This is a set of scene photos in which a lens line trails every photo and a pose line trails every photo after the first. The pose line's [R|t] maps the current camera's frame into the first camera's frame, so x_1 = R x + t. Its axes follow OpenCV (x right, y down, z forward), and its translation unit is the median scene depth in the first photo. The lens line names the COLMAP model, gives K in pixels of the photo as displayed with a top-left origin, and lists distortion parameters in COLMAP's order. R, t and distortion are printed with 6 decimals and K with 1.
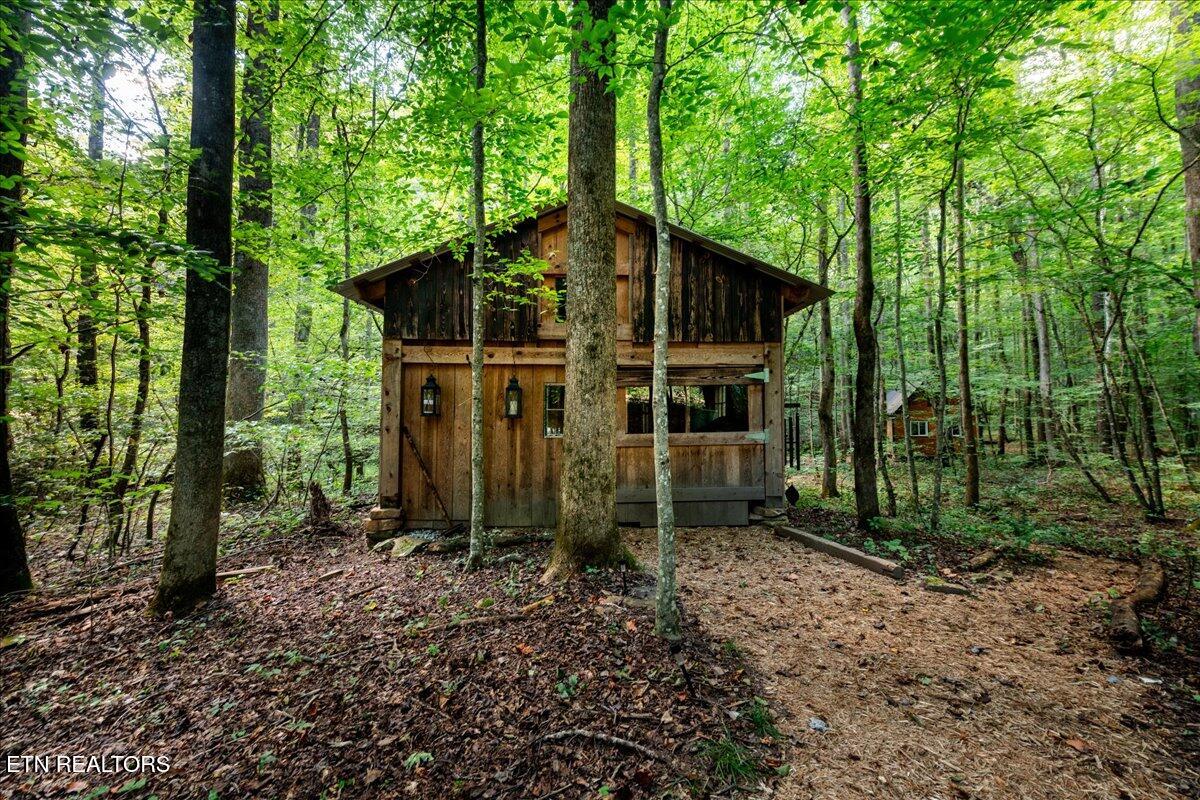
lens RADIAL K [[461.7, 0, 600.0], [0, 461.7, 400.0], [0, 0, 1]] dist [0.000313, 0.000087]
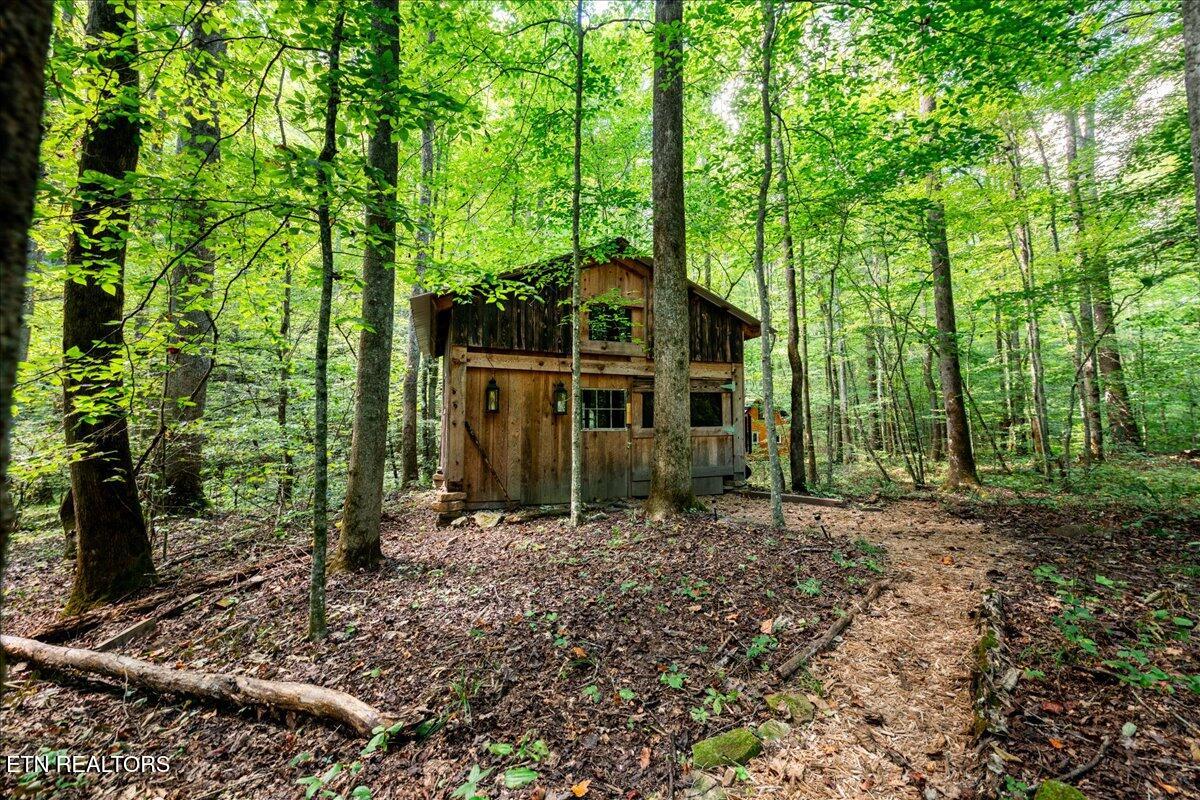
lens RADIAL K [[469.2, 0, 600.0], [0, 469.2, 400.0], [0, 0, 1]] dist [-0.000247, 0.000350]
pose [[0.949531, 0.019314, 0.313078, -0.476003], [-0.010203, 0.999476, -0.030713, 0.036517], [-0.313508, 0.025969, 0.949231, -0.228198]]
